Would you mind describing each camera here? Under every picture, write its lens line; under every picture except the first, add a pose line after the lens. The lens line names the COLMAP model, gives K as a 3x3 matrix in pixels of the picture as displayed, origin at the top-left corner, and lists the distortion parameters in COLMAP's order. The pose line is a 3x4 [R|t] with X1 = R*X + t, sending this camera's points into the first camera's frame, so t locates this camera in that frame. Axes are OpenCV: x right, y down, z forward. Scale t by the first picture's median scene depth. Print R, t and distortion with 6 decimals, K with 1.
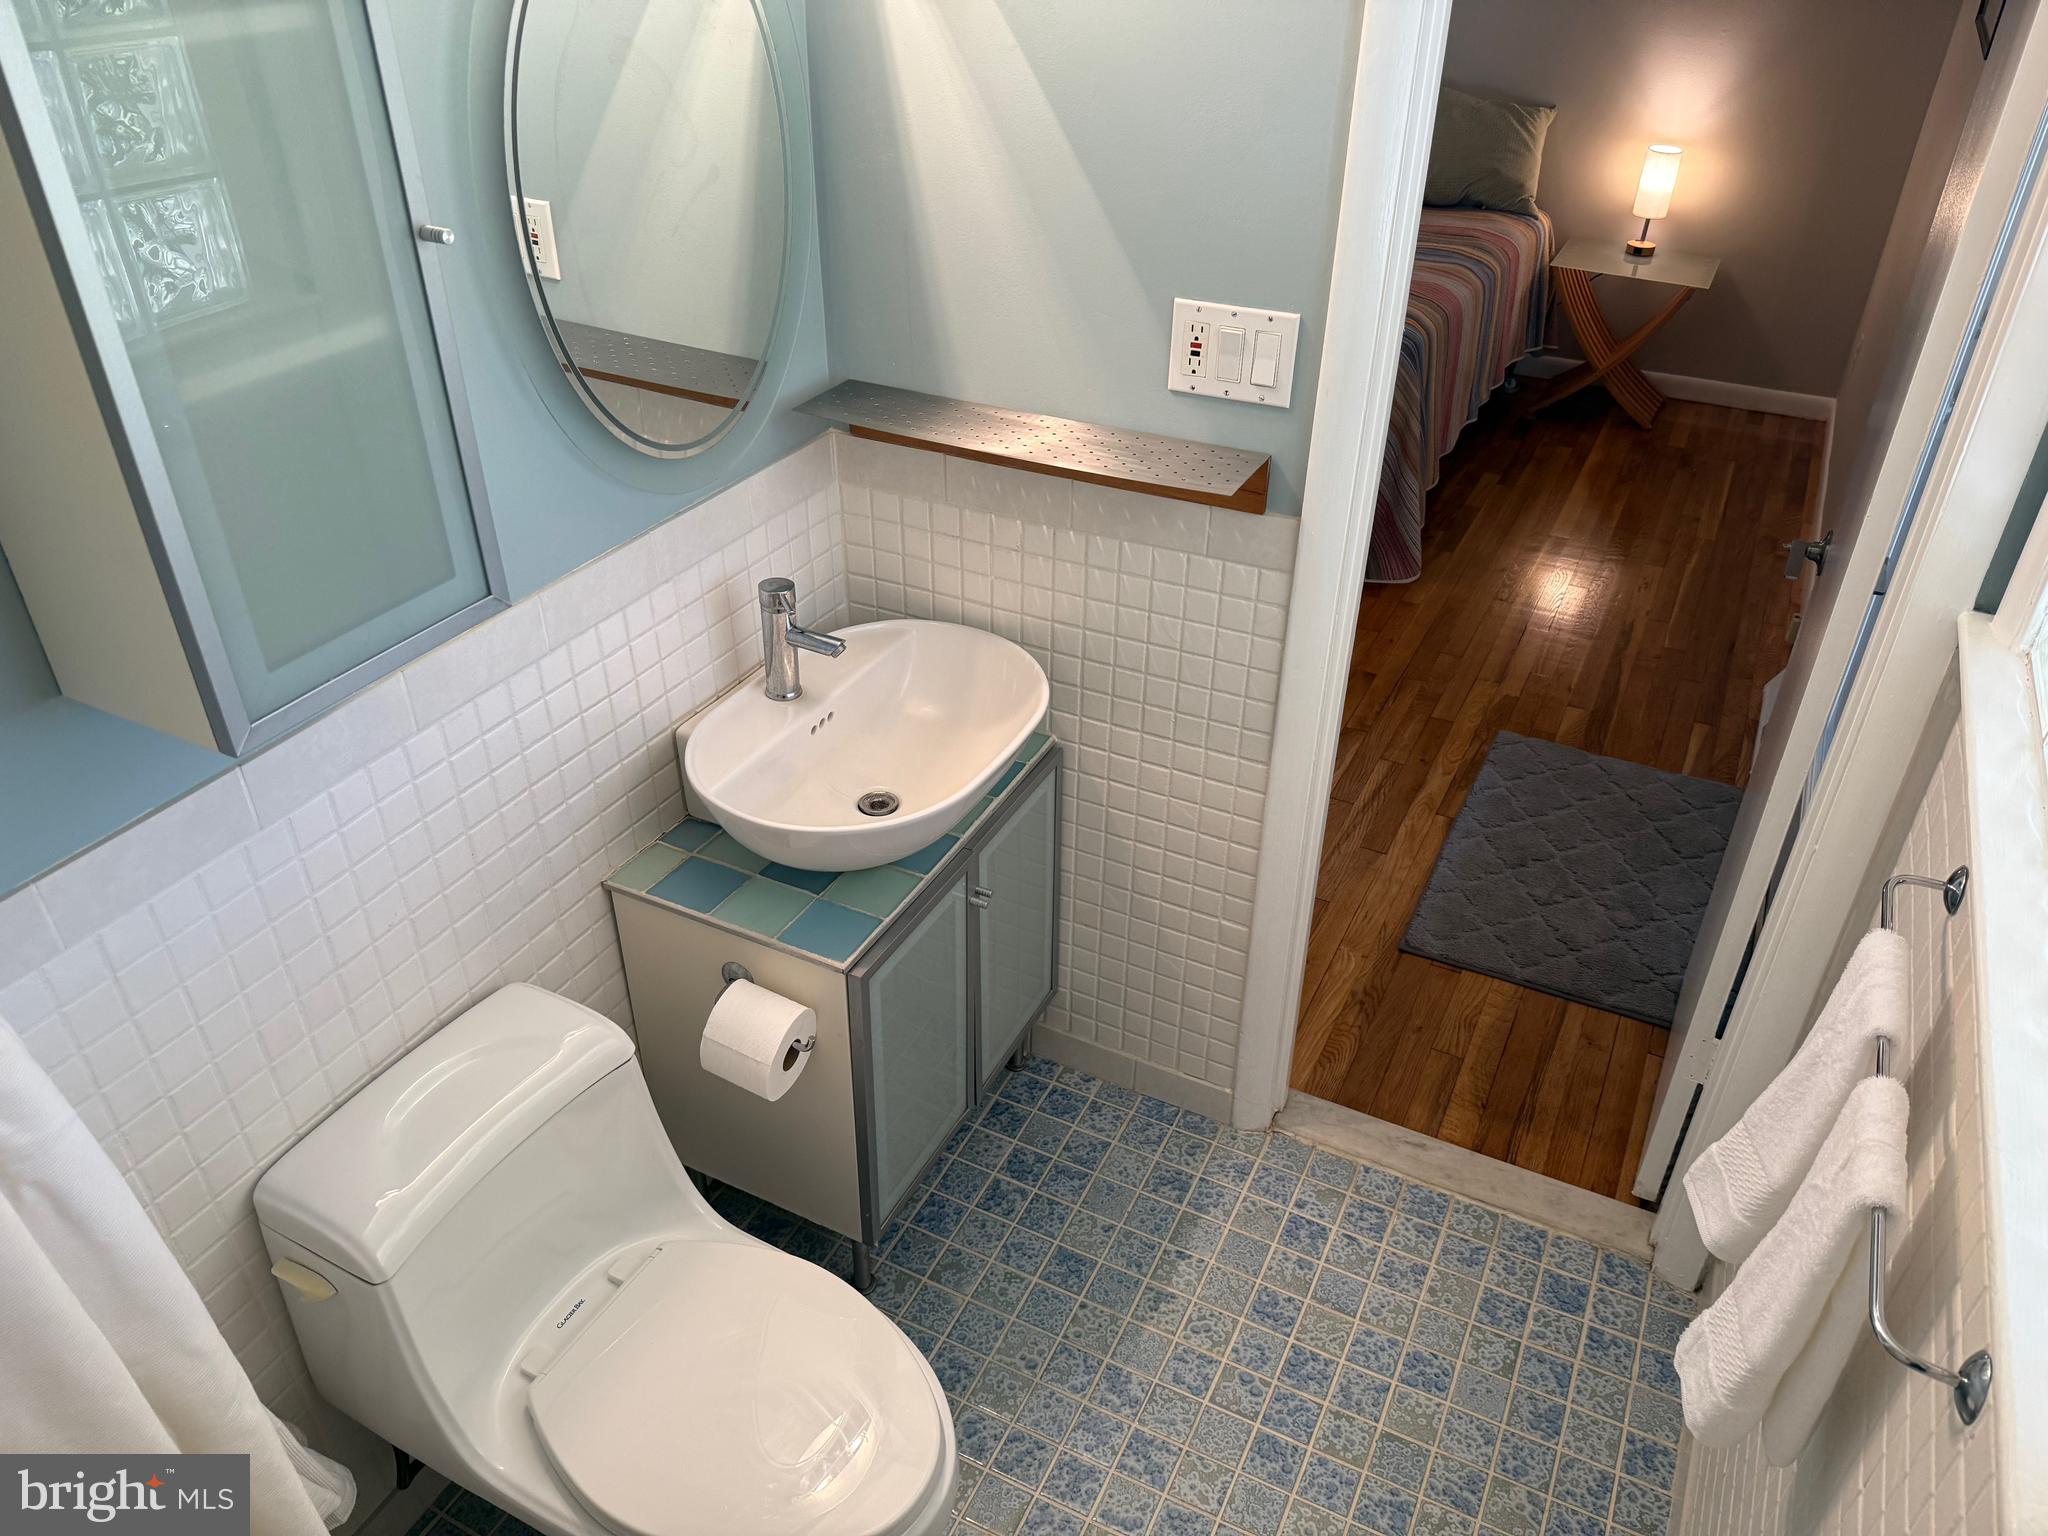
lens RADIAL K [[1477.8, 0, 1027.4], [0, 1477.8, 800.3], [0, 0, 1]] dist [0.008248, 0.003658]
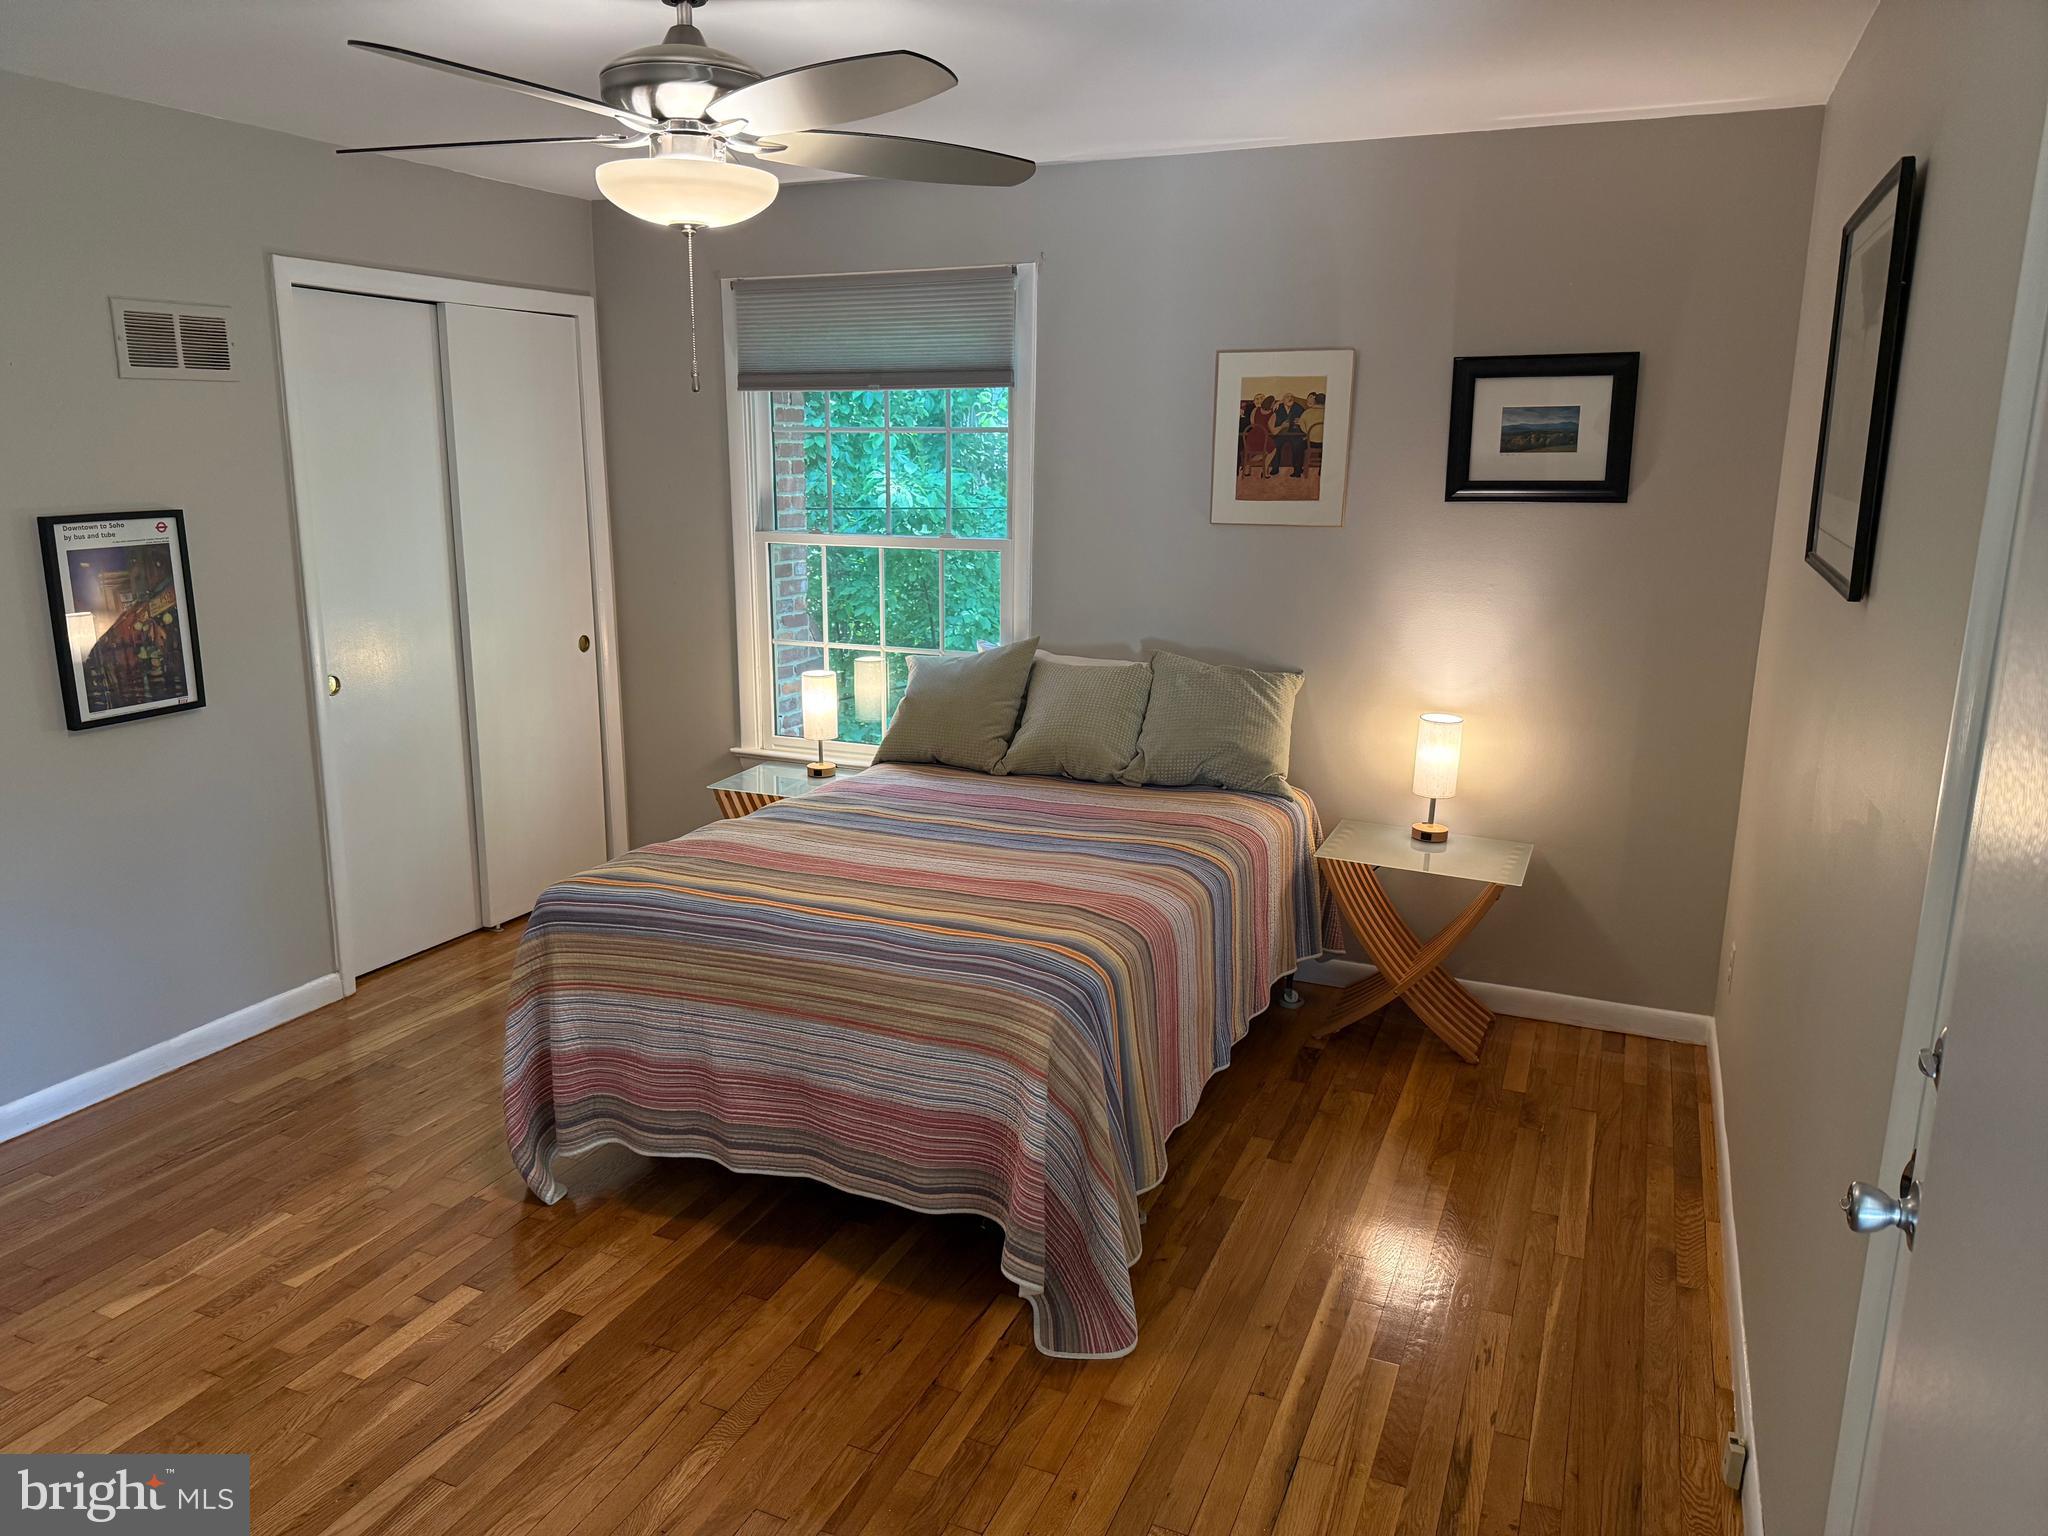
lens RADIAL K [[1439.7, 0, 994.2], [0, 1439.7, 767.1], [0, 0, 1]] dist [0.059008, -0.100628]
pose [[0.999292, -0.013728, 0.035026, 0.159556], [0.025513, 0.931525, -0.362781, -0.135078], [-0.027647, 0.363417, 0.931216, 0.283650]]
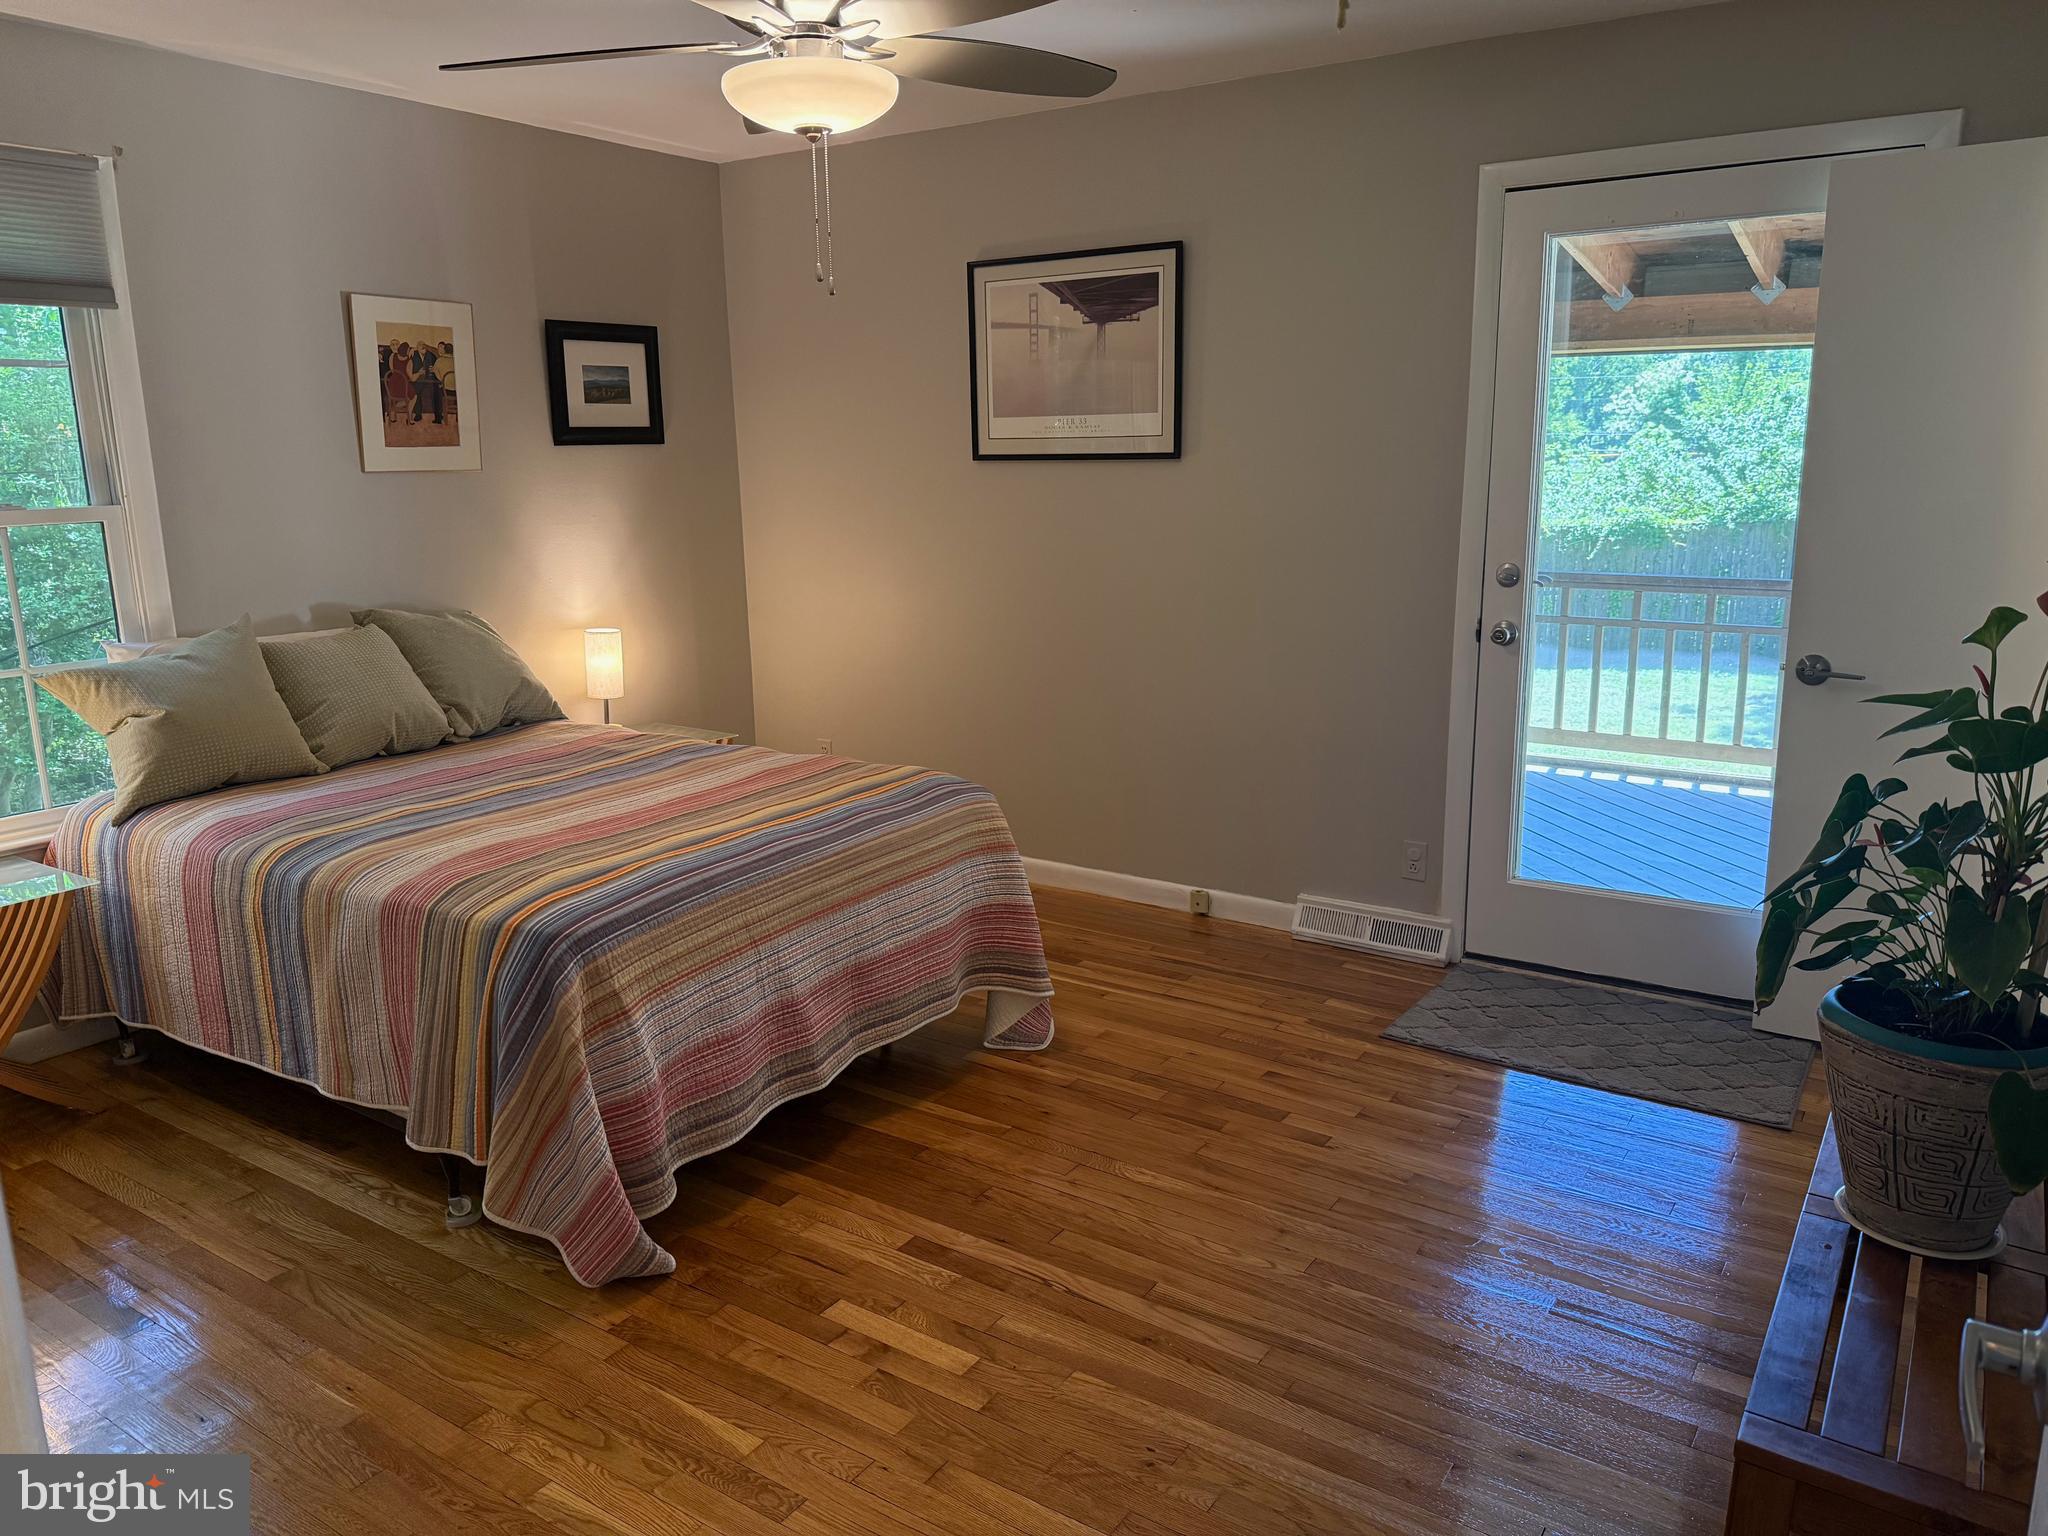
lens RADIAL K [[1439.7, 0, 994.2], [0, 1439.7, 767.1], [0, 0, 1]] dist [0.059008, -0.100628]
pose [[0.137641, -0.223658, 0.964900, -0.460632], [0.564426, 0.818236, 0.109148, -0.331093], [-0.813928, 0.529591, 0.238861, 0.629751]]
